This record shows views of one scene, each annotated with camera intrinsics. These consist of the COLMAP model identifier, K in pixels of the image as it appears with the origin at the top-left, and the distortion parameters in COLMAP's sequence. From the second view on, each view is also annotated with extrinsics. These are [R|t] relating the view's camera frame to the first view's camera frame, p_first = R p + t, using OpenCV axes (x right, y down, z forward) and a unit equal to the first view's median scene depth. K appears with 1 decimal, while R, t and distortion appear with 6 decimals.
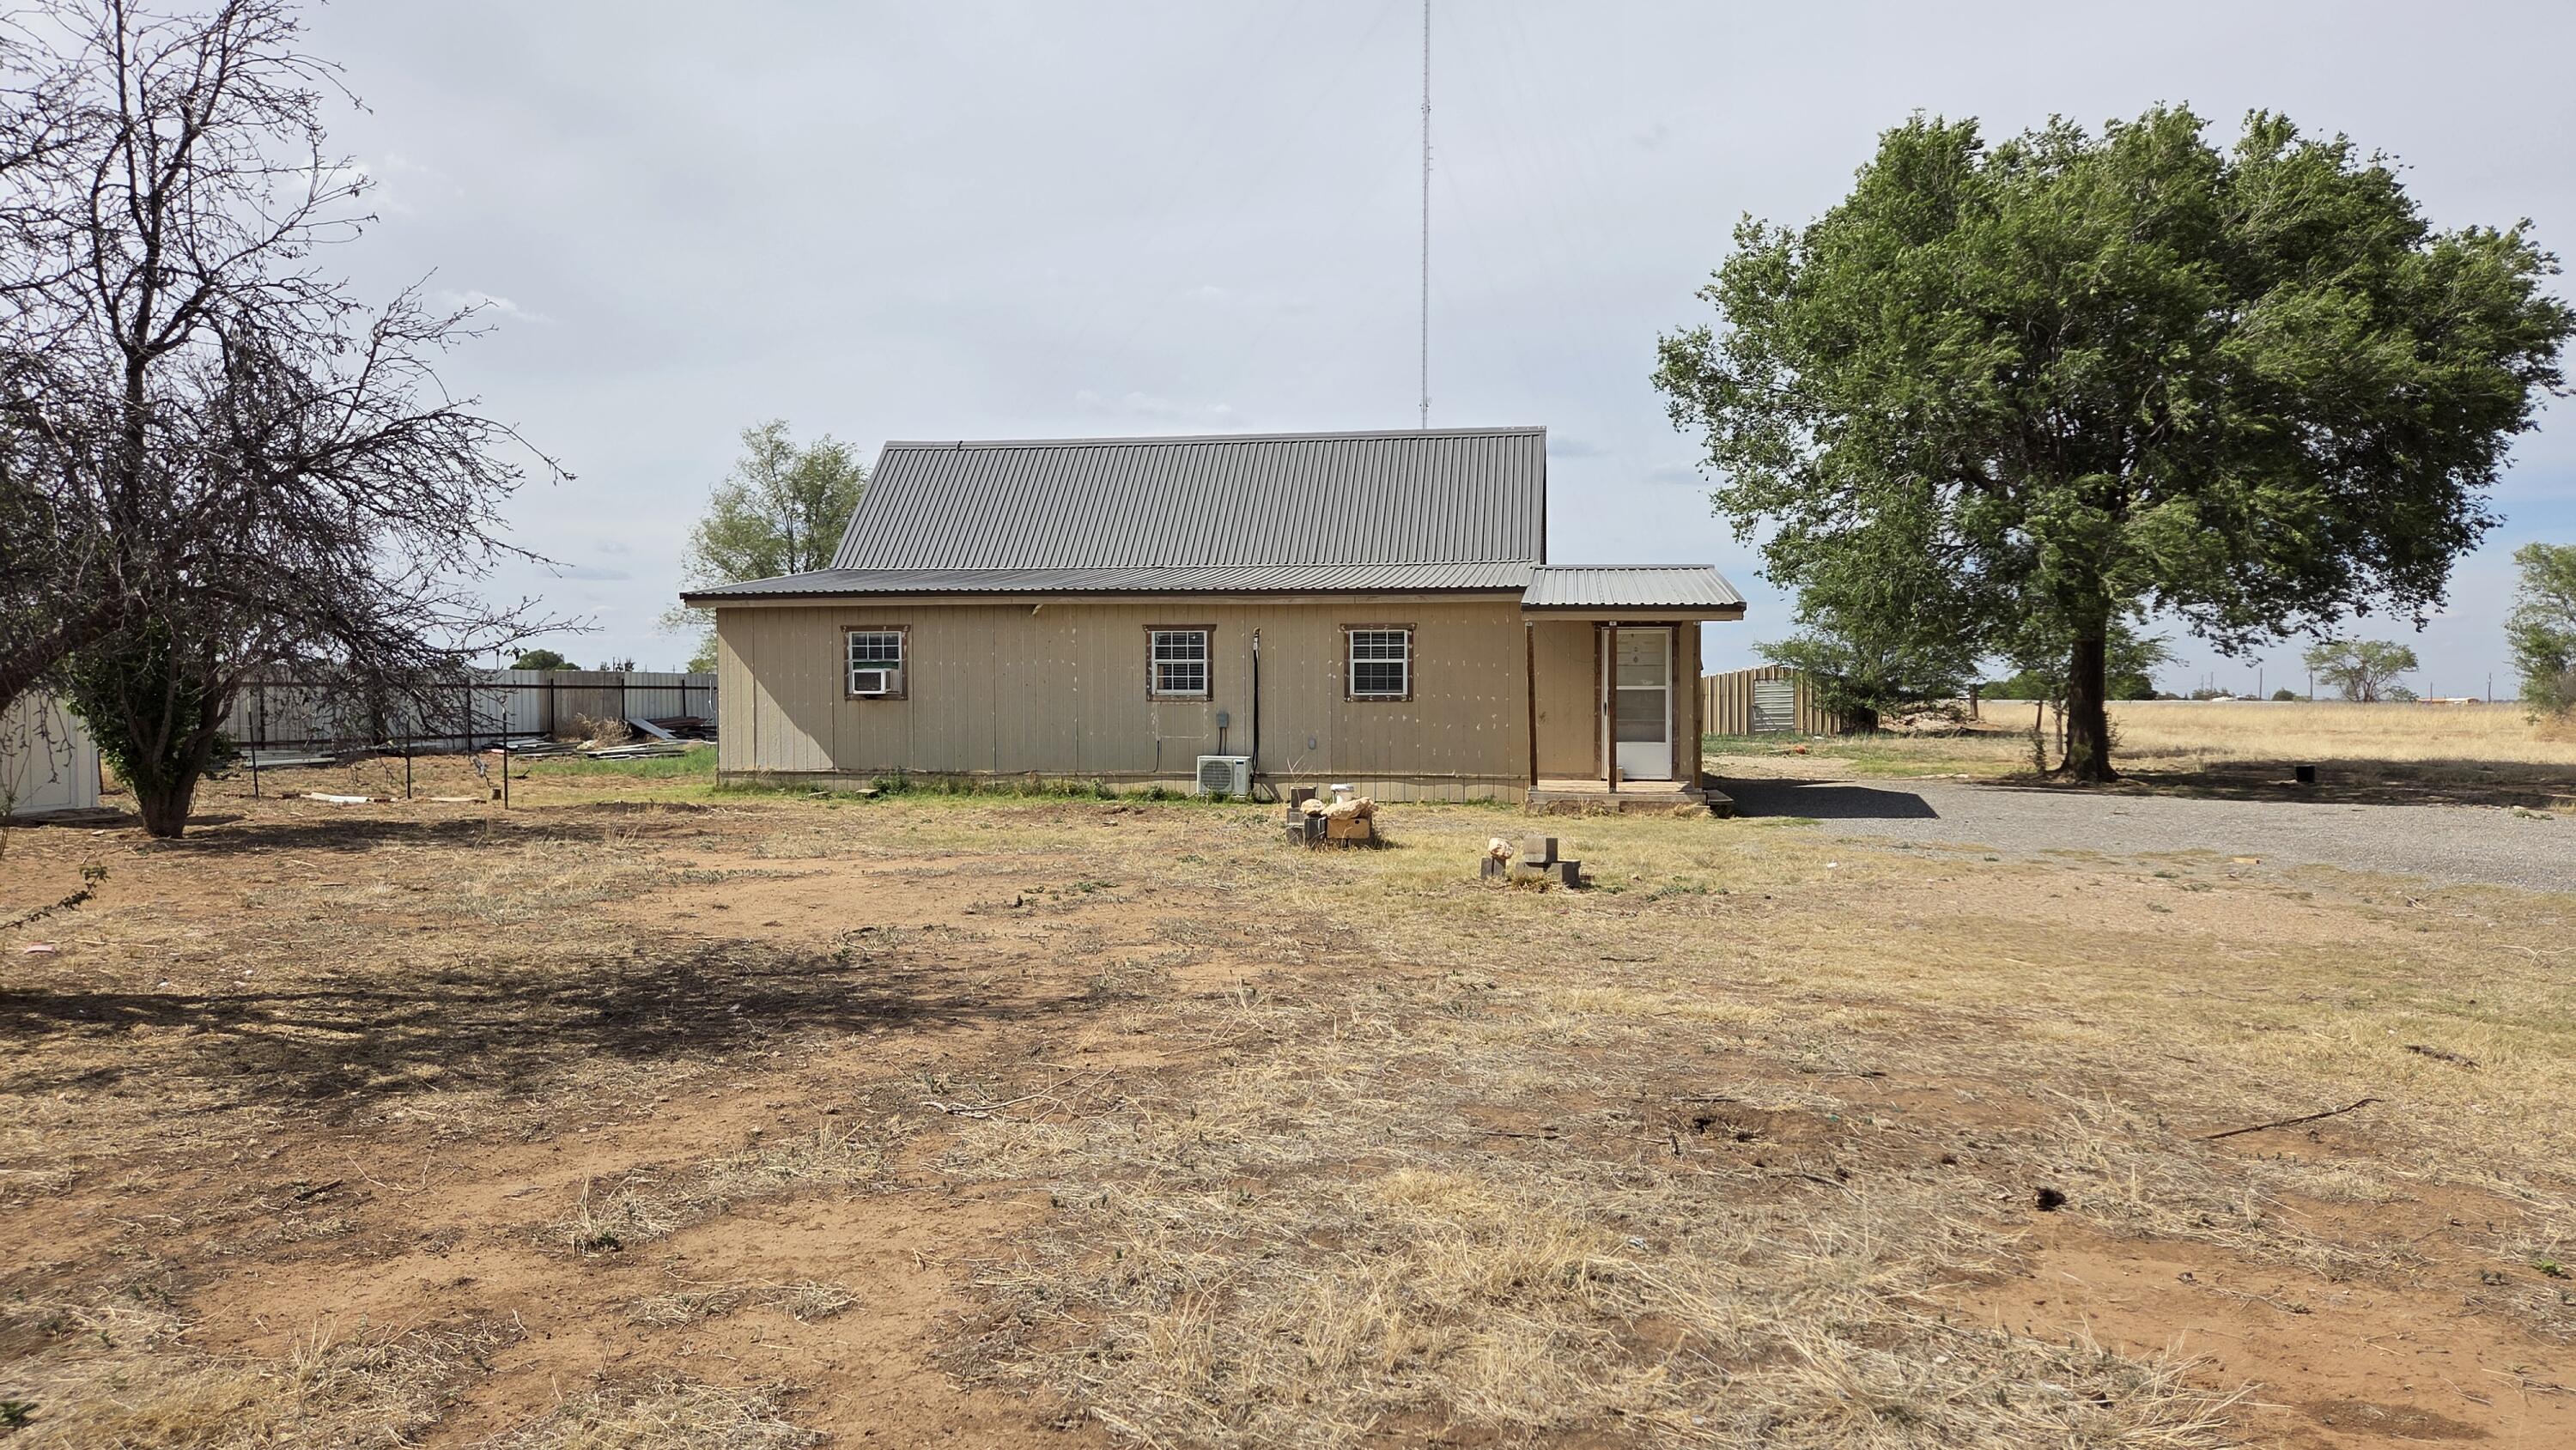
lens RADIAL K [[1723.7, 0, 1289.5], [0, 1723.7, 725.7], [0, 0, 1]] dist [0.009036, 0.000576]
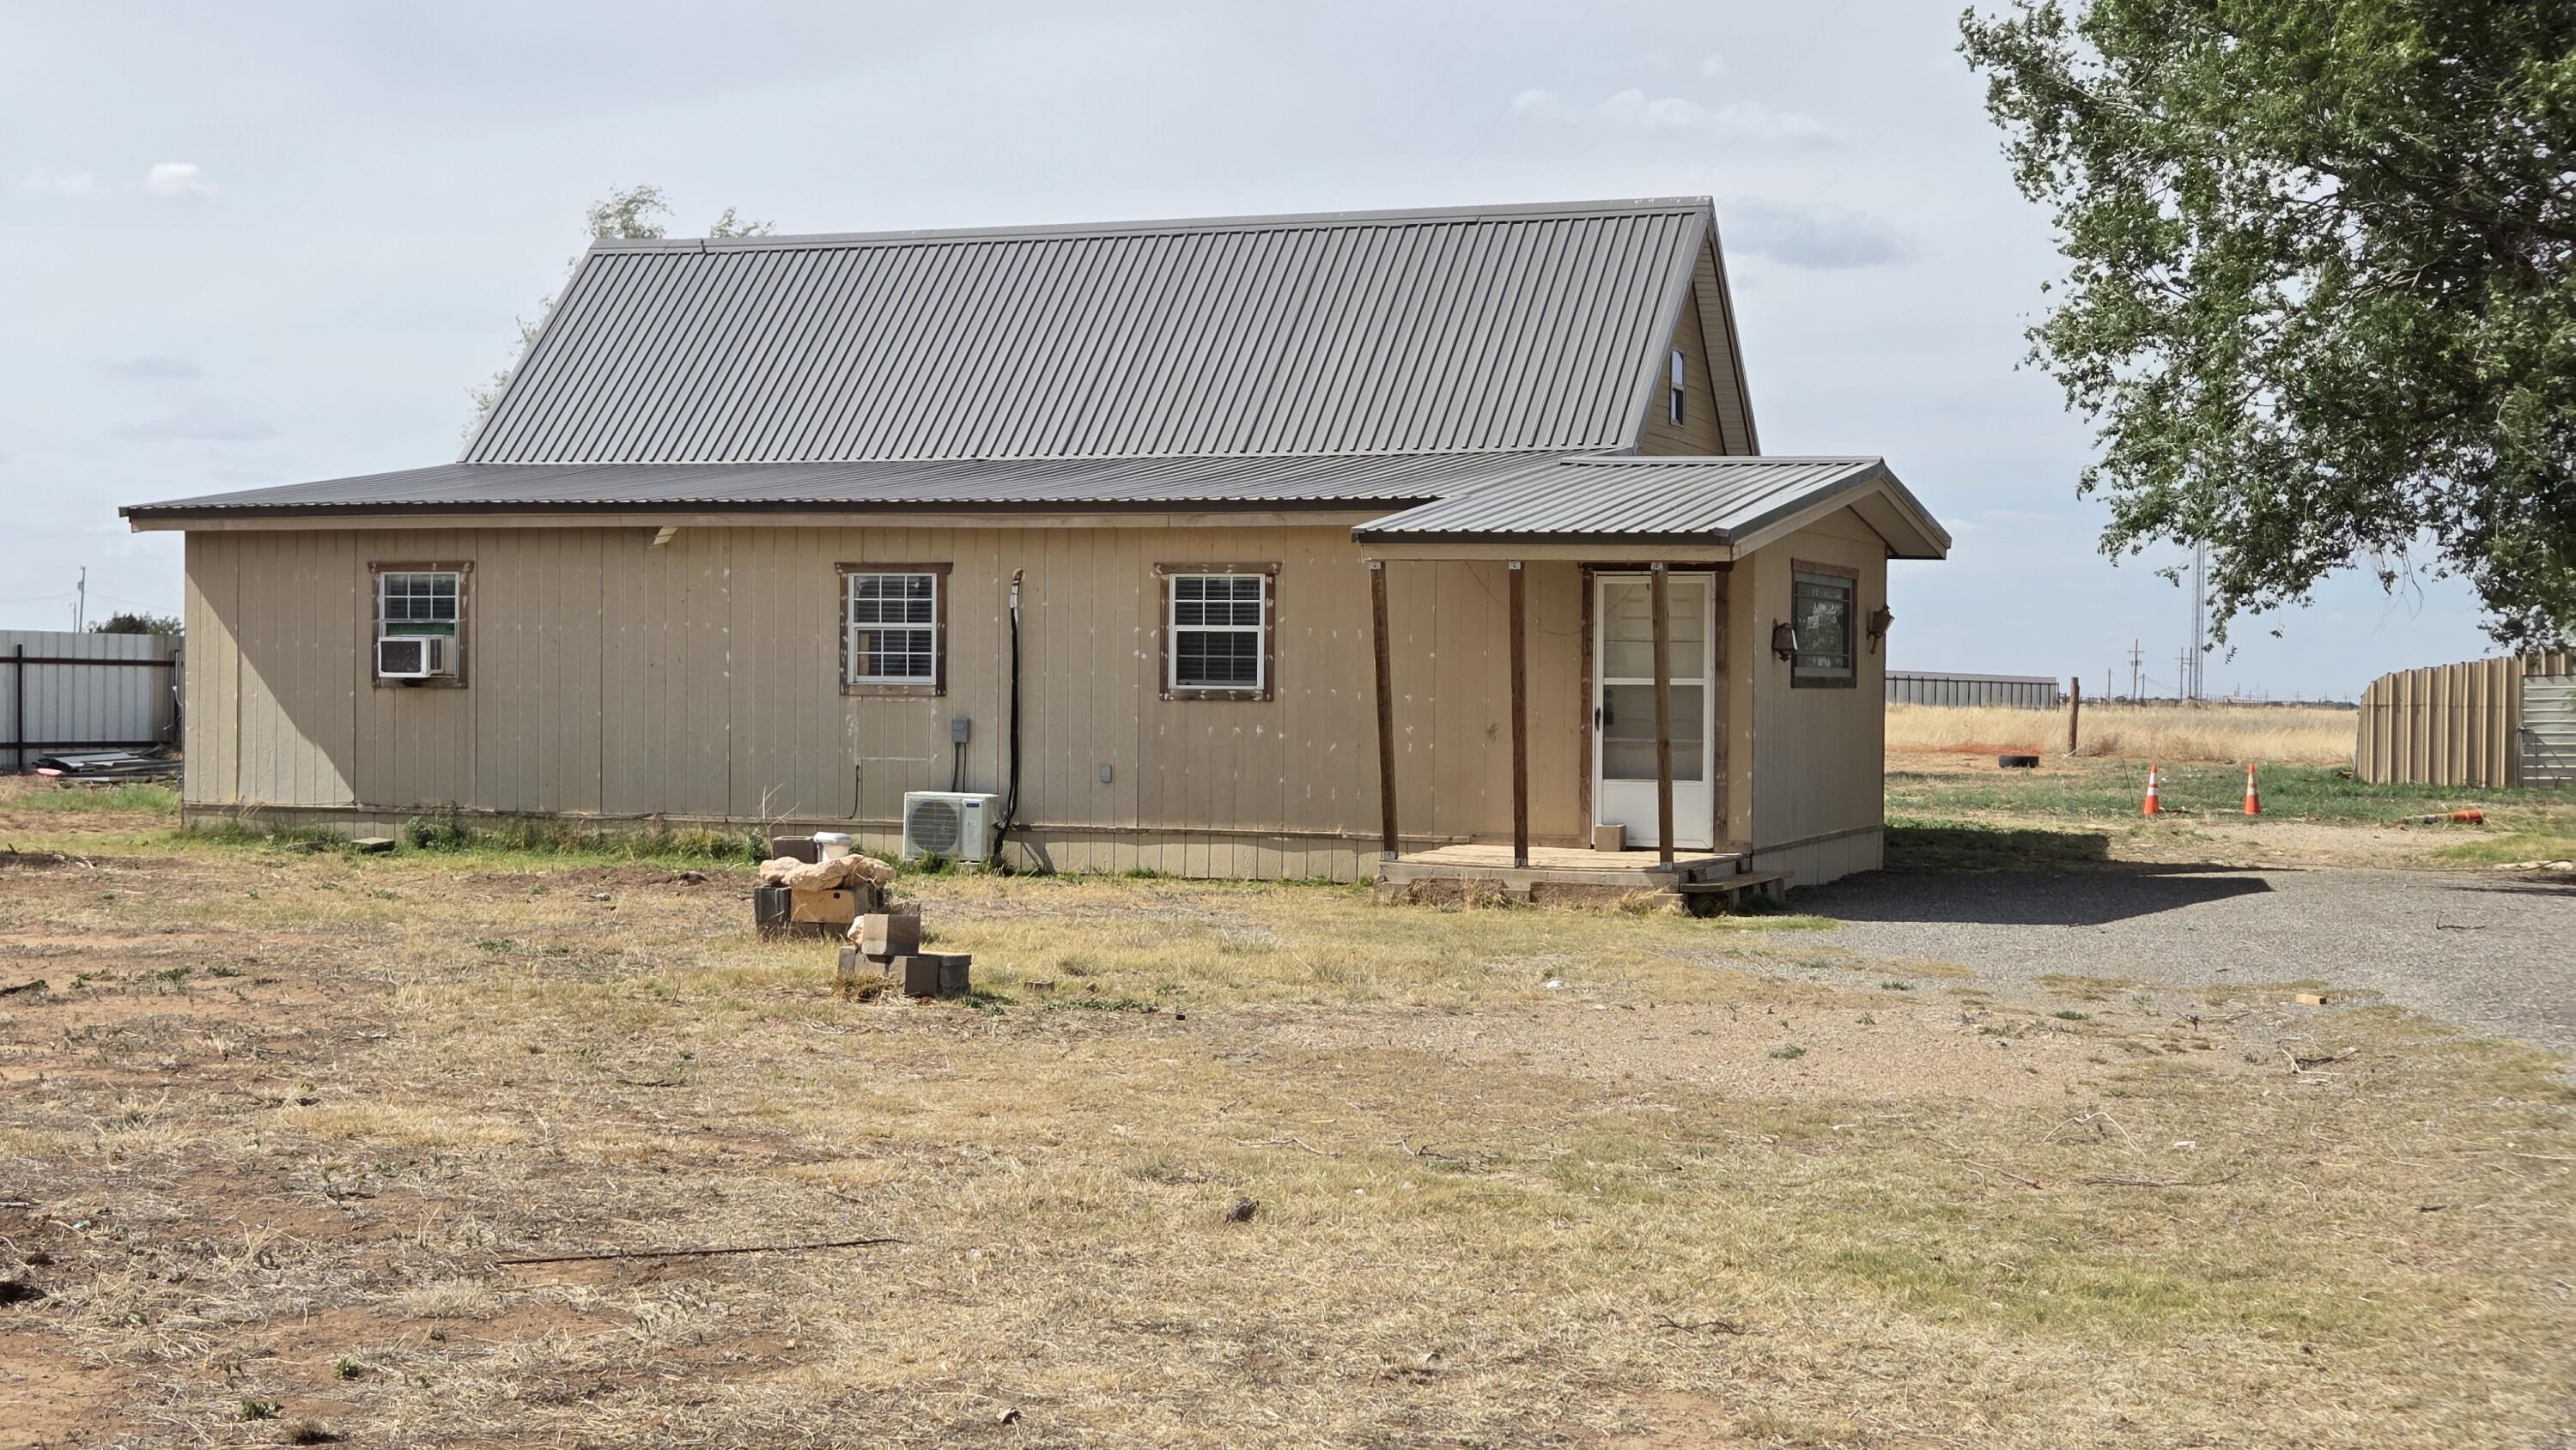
lens RADIAL K [[3424.3, 0, 1286.3], [0, 3424.3, 724.5], [0, 0, 1]] dist [-0.014046, 0.000000]
pose [[0.981594, 0.013954, -0.190468, 0.281797], [-0.015897, 0.999836, -0.008676, 0.002993], [0.190316, 0.011544, 0.981655, -0.093152]]
